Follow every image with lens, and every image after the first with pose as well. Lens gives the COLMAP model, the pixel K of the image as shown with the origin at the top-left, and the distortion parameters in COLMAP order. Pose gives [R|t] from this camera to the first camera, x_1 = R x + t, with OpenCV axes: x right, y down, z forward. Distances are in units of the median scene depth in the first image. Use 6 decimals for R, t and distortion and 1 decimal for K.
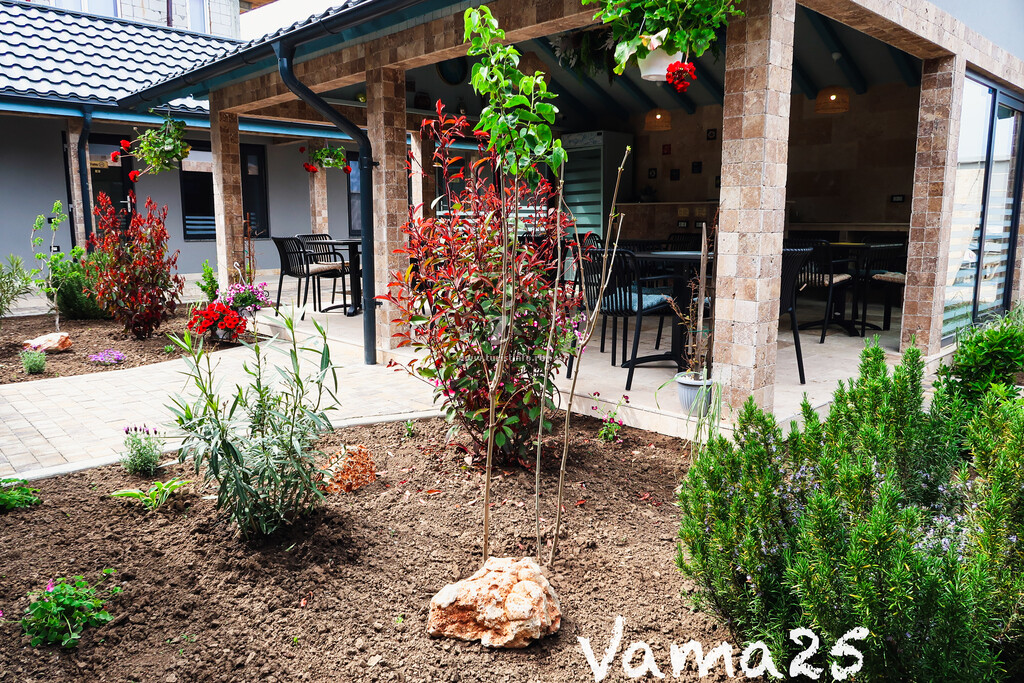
lens RADIAL K [[719.6, 0, 511.3], [0, 719.6, 346.4], [0, 0, 1]] dist [-0.051237, 0.073989]
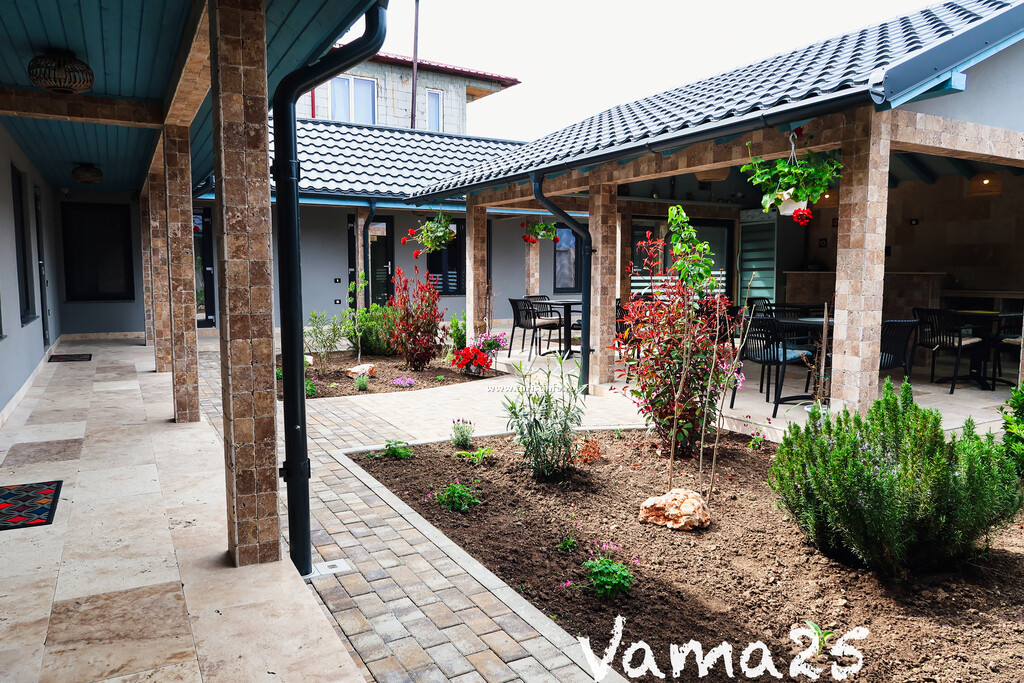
lens RADIAL K [[719.6, 0, 511.3], [0, 719.6, 346.4], [0, 0, 1]] dist [-0.051237, 0.073989]
pose [[0.968726, 0.028397, -0.246504, 0.008093], [-0.044808, 0.997118, -0.061223, 0.037774], [0.244055, 0.070354, 0.967206, -0.596527]]
